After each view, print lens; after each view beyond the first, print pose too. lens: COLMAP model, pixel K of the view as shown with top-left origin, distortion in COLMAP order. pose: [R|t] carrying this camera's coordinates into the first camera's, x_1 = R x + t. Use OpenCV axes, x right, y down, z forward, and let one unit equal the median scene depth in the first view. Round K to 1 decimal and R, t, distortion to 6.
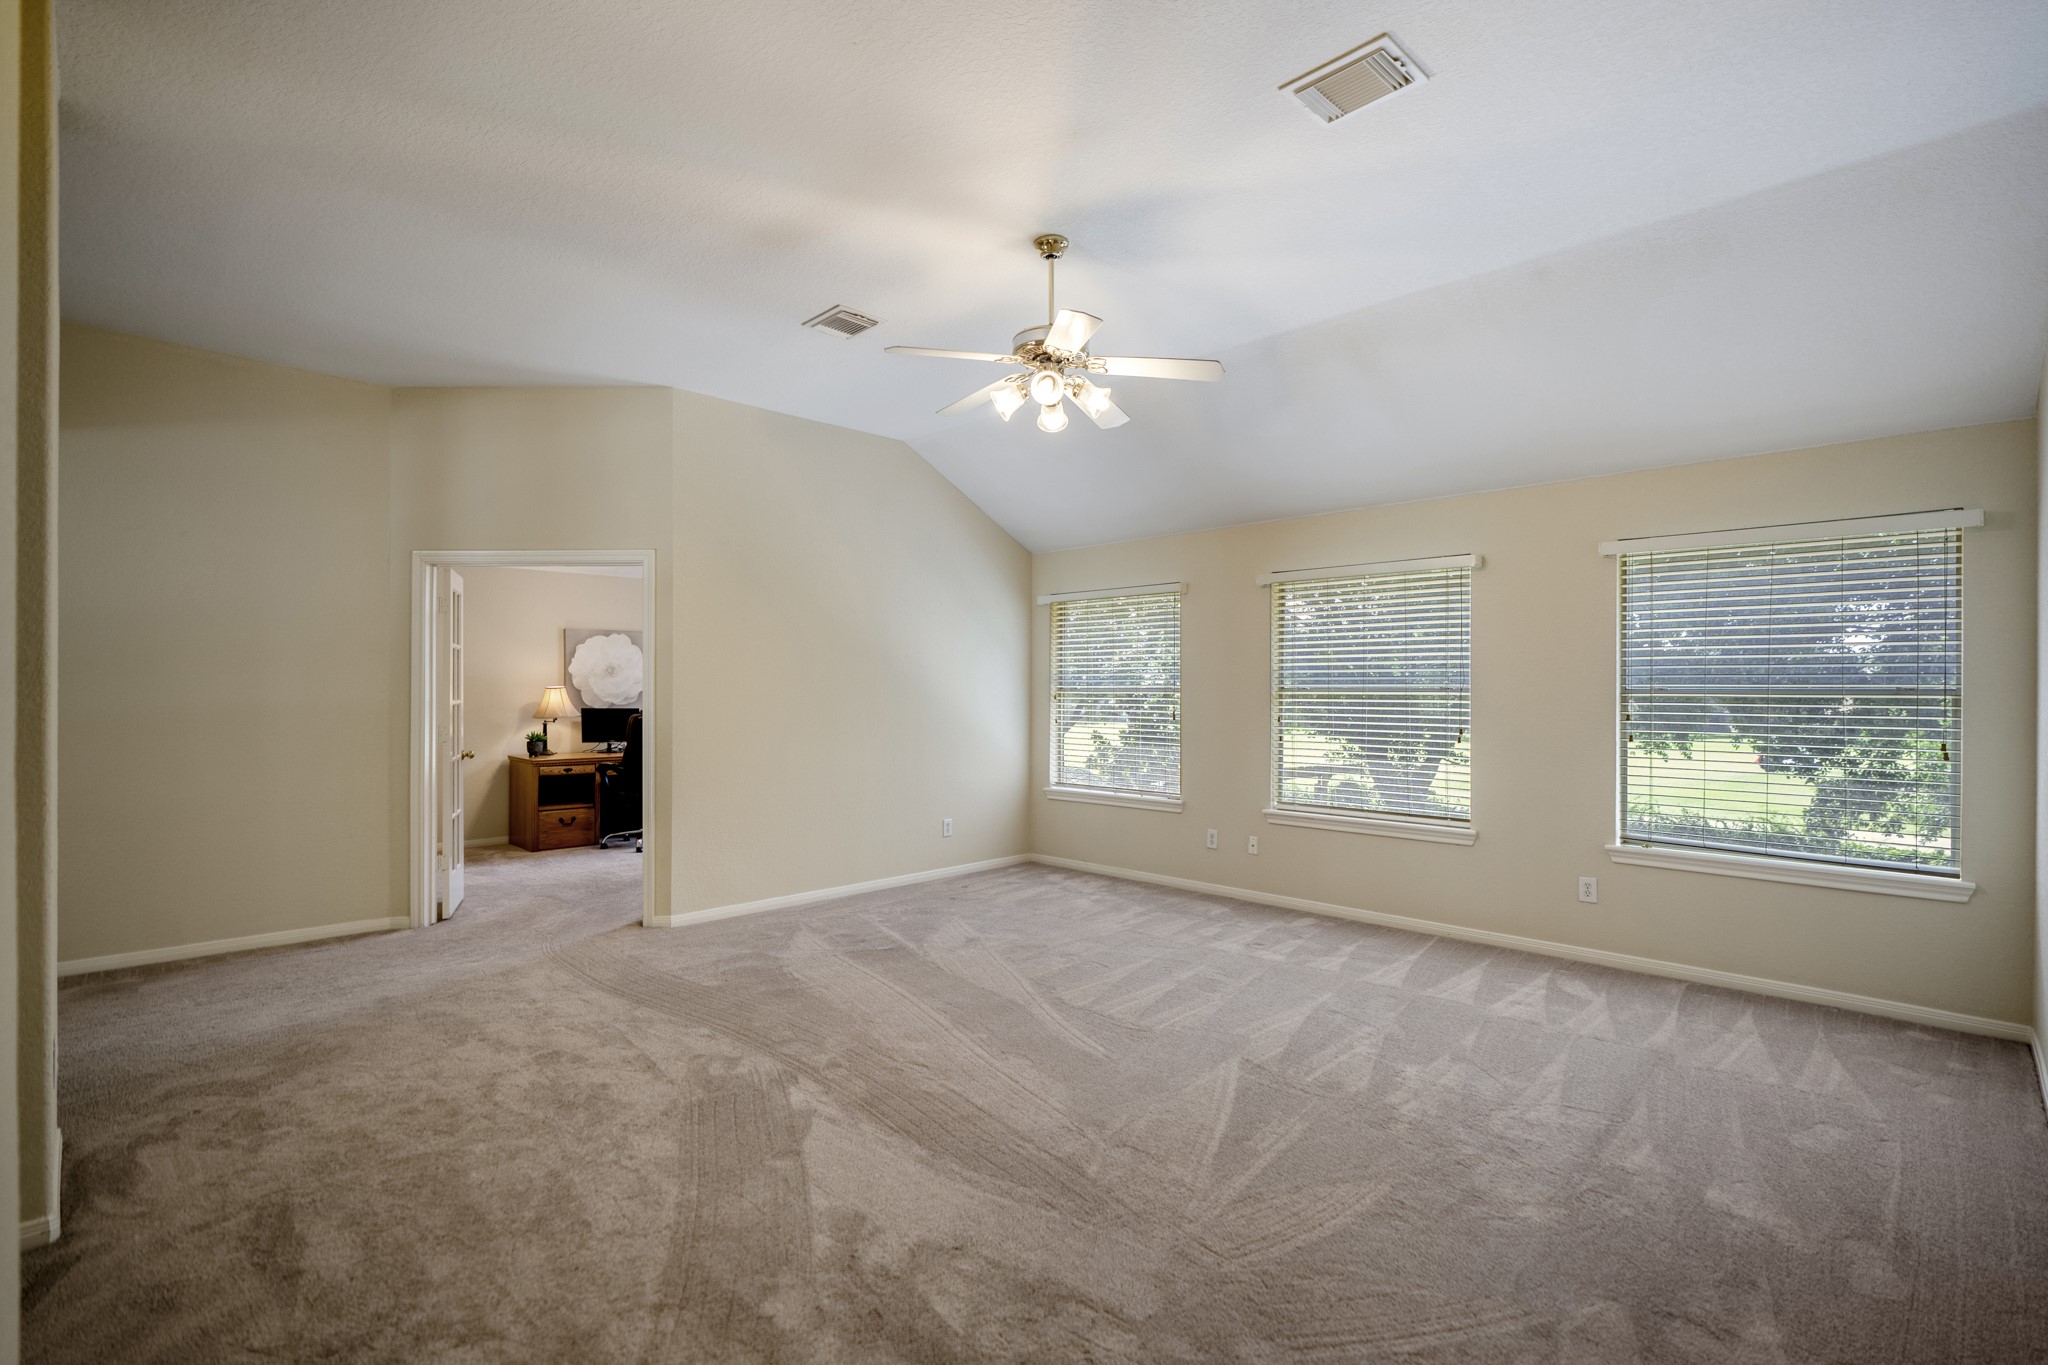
lens RADIAL K [[935.5, 0, 1029.0], [0, 935.5, 684.6], [0, 0, 1]] dist [-0.000116, 0.000113]
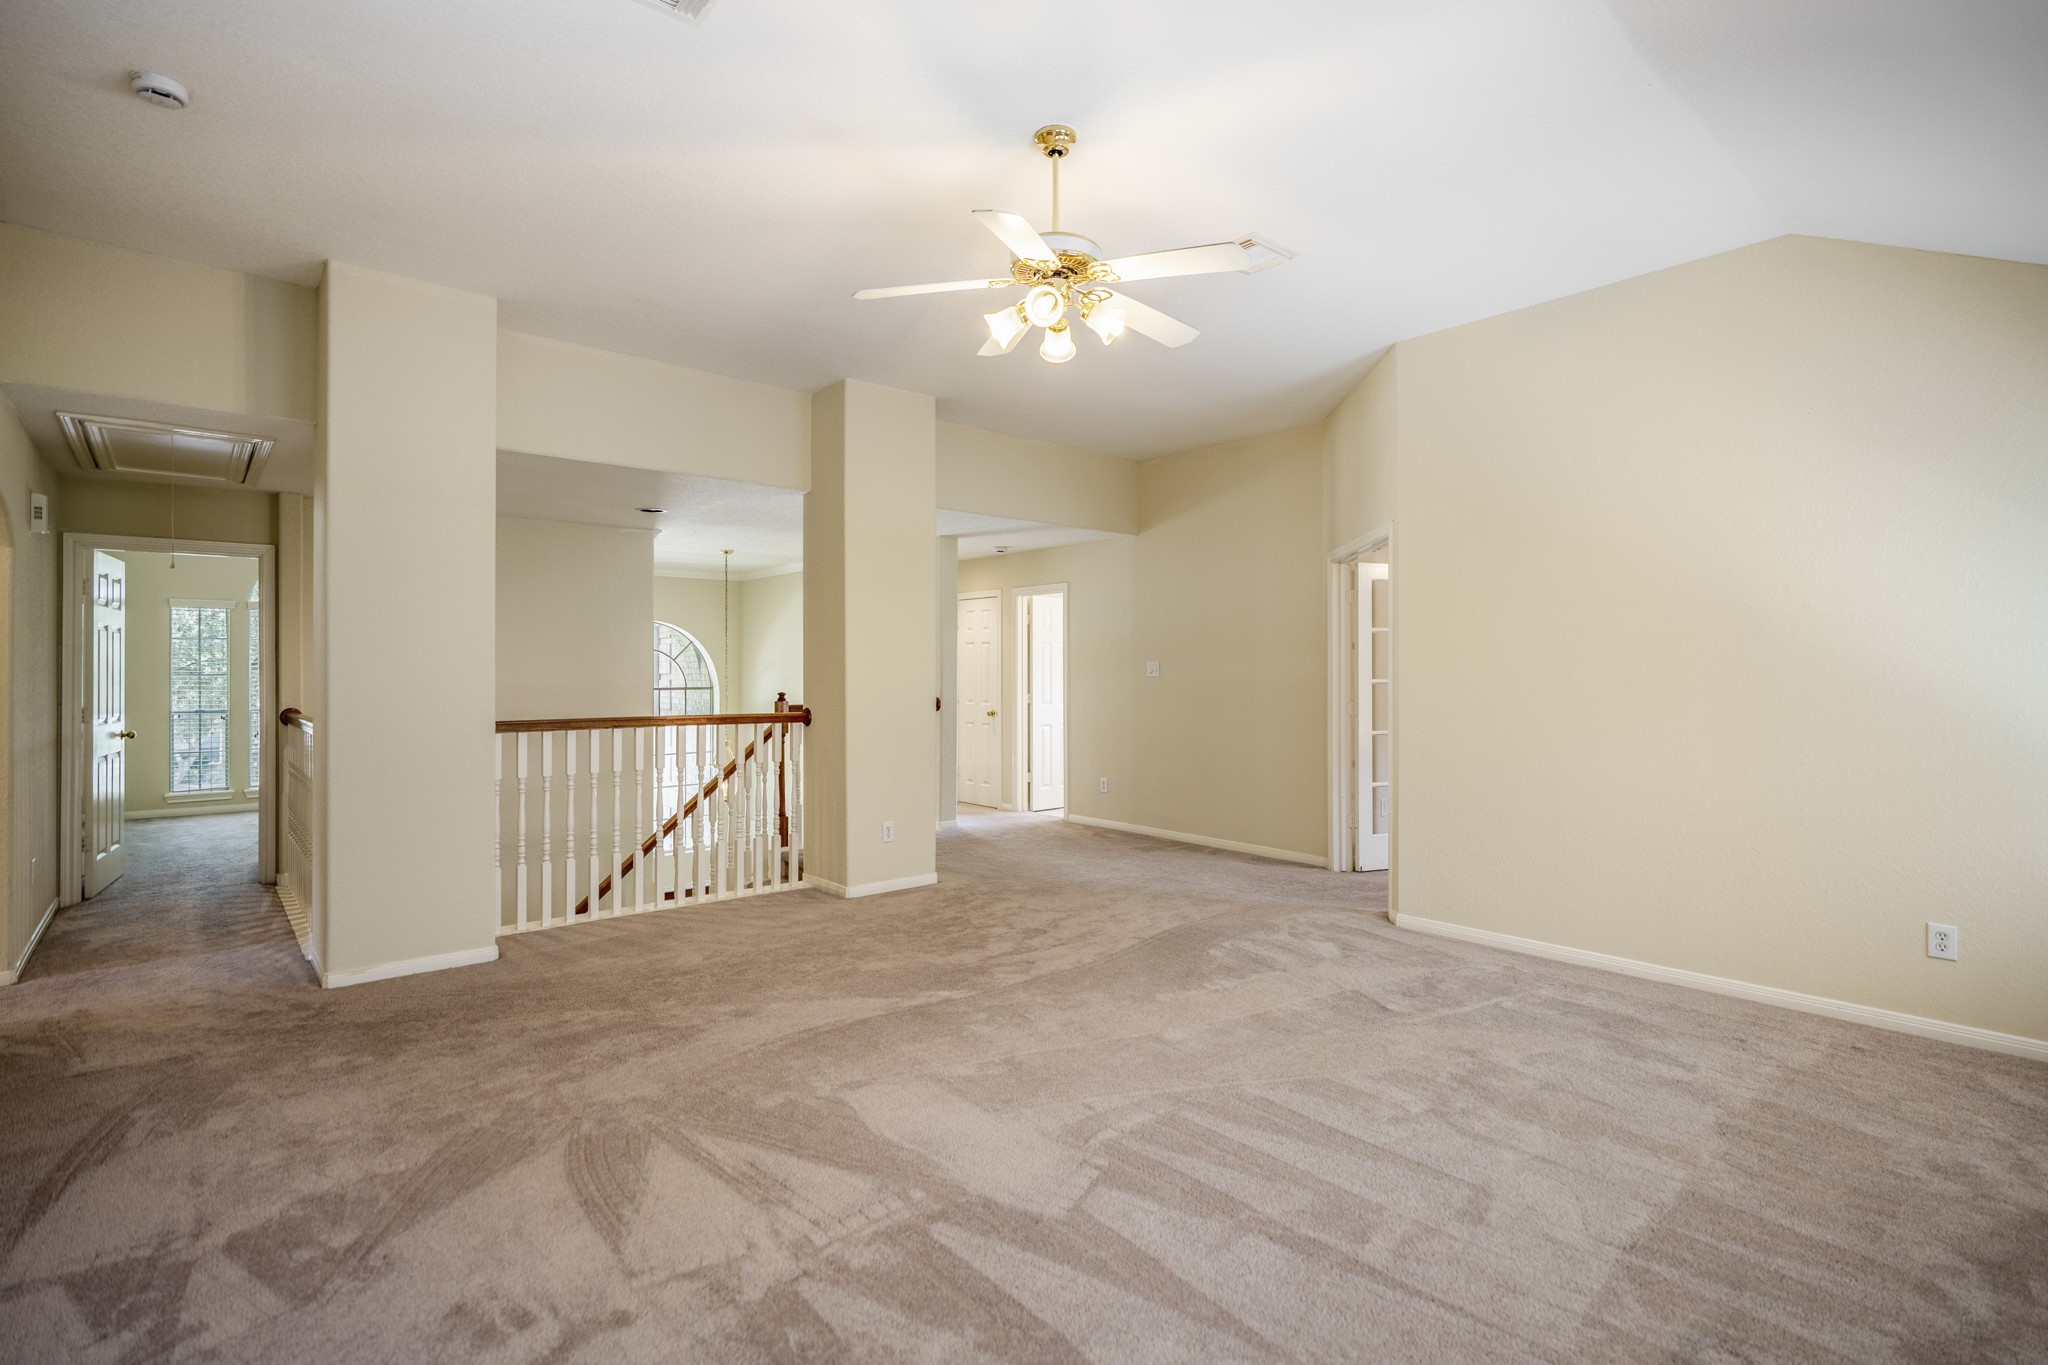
lens RADIAL K [[935.5, 0, 1029.0], [0, 935.5, 684.6], [0, 0, 1]] dist [-0.000116, 0.000113]
pose [[-0.067487, 0.001924, -0.997718, 0.909169], [0.002492, 0.999995, 0.001760, 0.019759], [0.997717, -0.002367, -0.067492, 1.087265]]
